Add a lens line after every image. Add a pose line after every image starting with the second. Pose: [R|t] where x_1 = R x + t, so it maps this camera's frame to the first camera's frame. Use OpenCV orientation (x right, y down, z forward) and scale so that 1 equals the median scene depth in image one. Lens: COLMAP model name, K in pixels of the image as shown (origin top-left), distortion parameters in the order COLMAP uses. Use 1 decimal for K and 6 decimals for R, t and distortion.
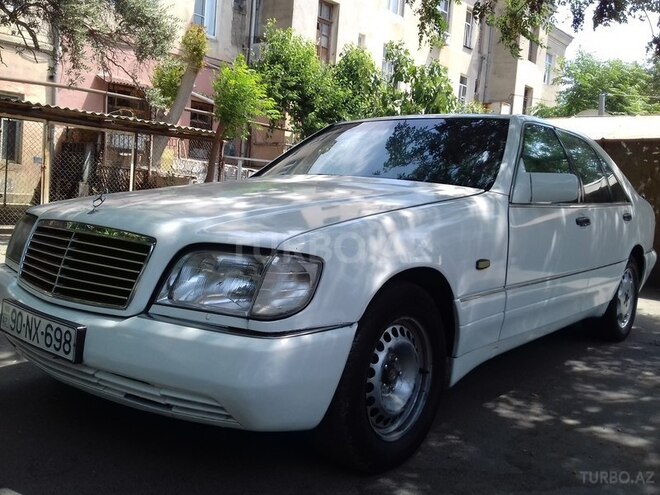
lens RADIAL K [[617.1, 0, 330.0], [0, 617.1, 247.5], [0, 0, 1]] dist [0.100859, -0.192685]
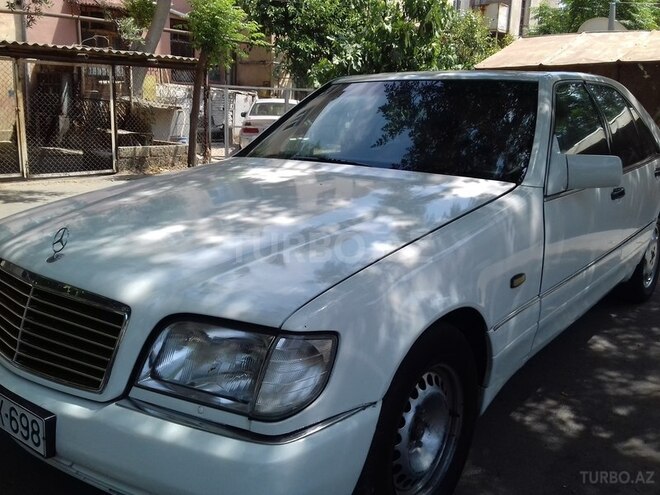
lens RADIAL K [[617.1, 0, 330.0], [0, 617.1, 247.5], [0, 0, 1]] dist [0.100859, -0.192685]
pose [[0.999046, -0.043422, 0.004689, -0.012675], [0.042319, 0.988983, 0.141853, -0.125462], [-0.010797, -0.141519, 0.989877, 0.130107]]
